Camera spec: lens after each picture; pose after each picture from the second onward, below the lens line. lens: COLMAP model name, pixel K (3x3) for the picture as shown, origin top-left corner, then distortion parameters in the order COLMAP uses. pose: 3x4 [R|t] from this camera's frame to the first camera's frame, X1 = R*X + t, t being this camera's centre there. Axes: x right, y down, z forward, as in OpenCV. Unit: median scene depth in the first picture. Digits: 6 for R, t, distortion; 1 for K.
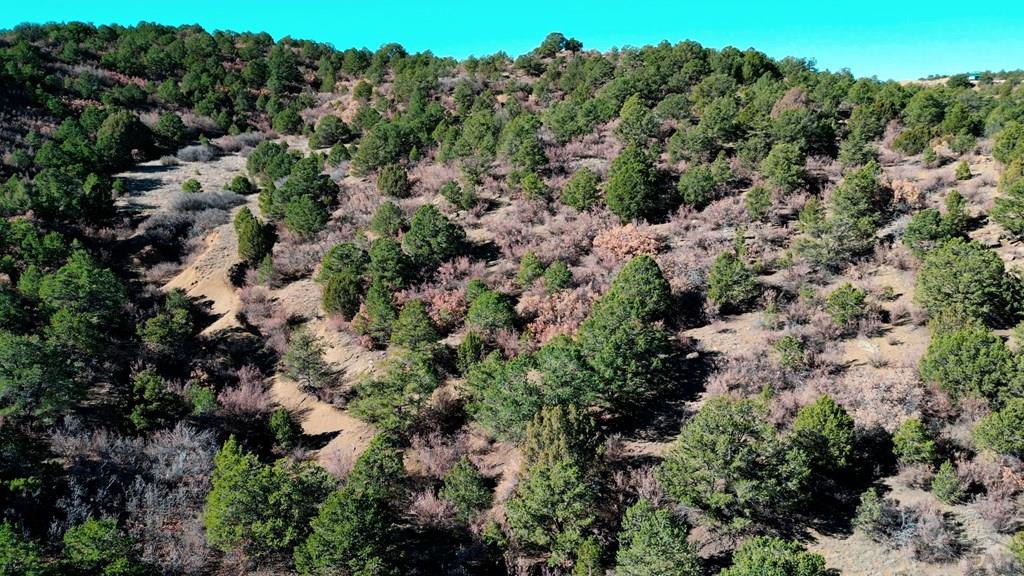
lens RADIAL K [[750.2, 0, 512.8], [0, 750.2, 283.9], [0, 0, 1]] dist [0.071044, -0.066914]
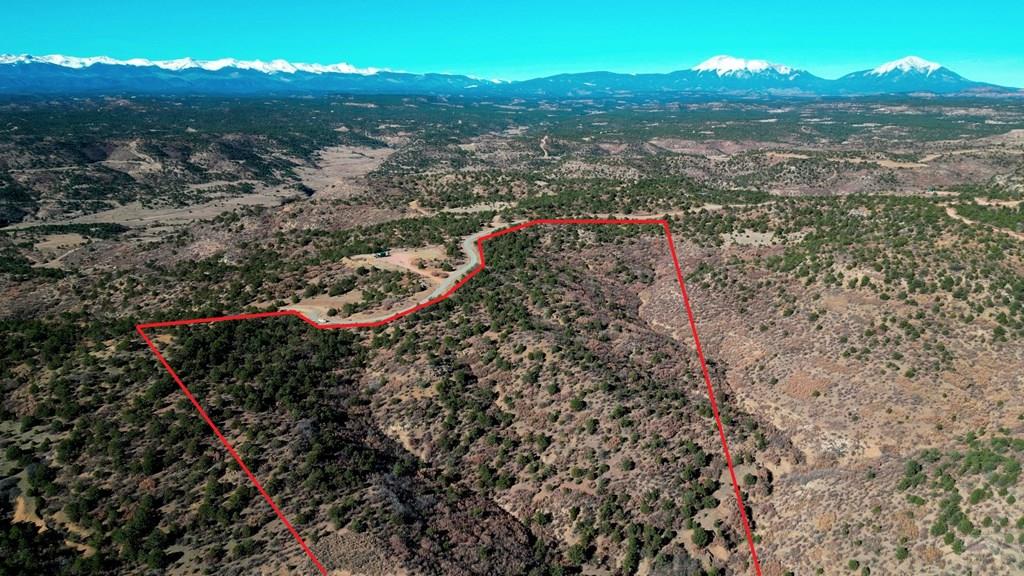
lens RADIAL K [[750.2, 0, 512.8], [0, 750.2, 283.9], [0, 0, 1]] dist [0.071044, -0.066914]
pose [[0.882392, -0.110323, 0.457399, 0.142262], [0.094749, 0.993872, 0.056933, -1.340751], [-0.460877, -0.006900, 0.887437, -4.117811]]
